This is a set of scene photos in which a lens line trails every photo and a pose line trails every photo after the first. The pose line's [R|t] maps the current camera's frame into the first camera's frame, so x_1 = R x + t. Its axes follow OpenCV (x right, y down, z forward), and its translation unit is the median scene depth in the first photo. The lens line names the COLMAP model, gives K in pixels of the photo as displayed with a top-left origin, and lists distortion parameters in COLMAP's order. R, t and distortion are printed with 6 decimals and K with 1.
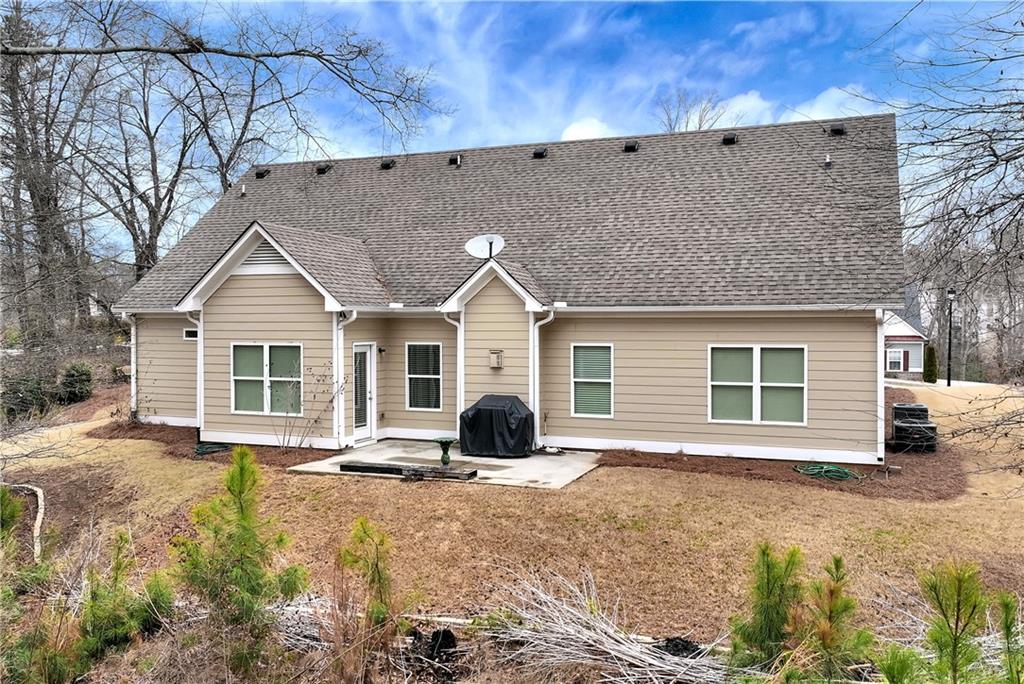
lens RADIAL K [[863.8, 0, 510.7], [0, 863.8, 338.5], [0, 0, 1]] dist [0.000638, -0.006138]
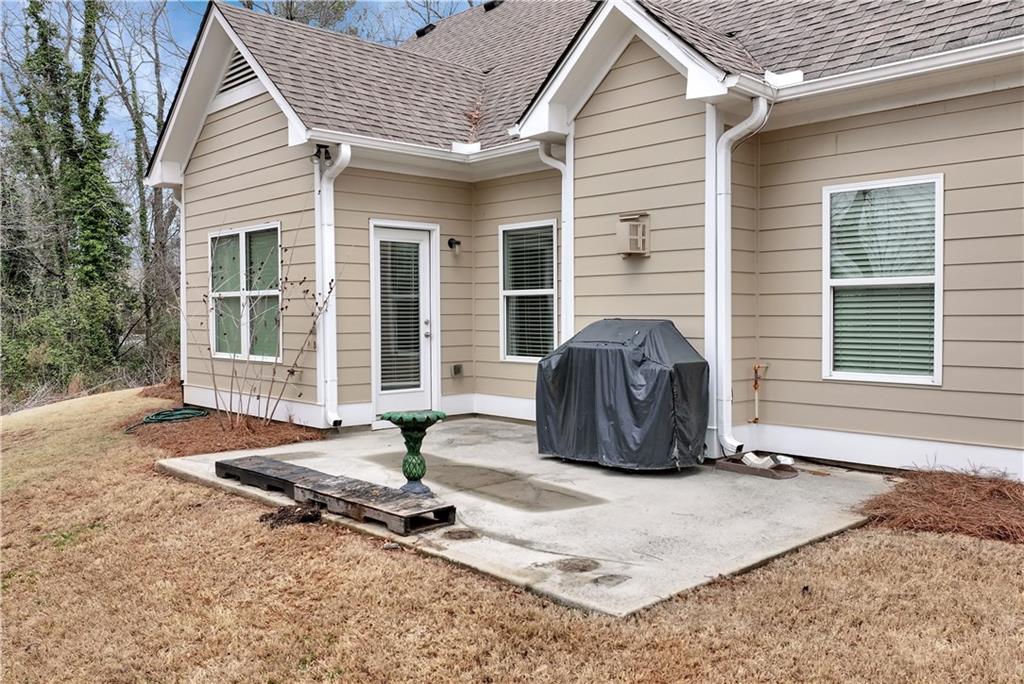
lens RADIAL K [[863.8, 0, 510.7], [0, 863.8, 338.5], [0, 0, 1]] dist [0.000638, -0.006138]
pose [[0.907020, 0.011899, -0.420919, 0.106555], [-0.006103, 0.999867, 0.015112, 0.068134], [0.421043, -0.011138, 0.906972, 0.594446]]
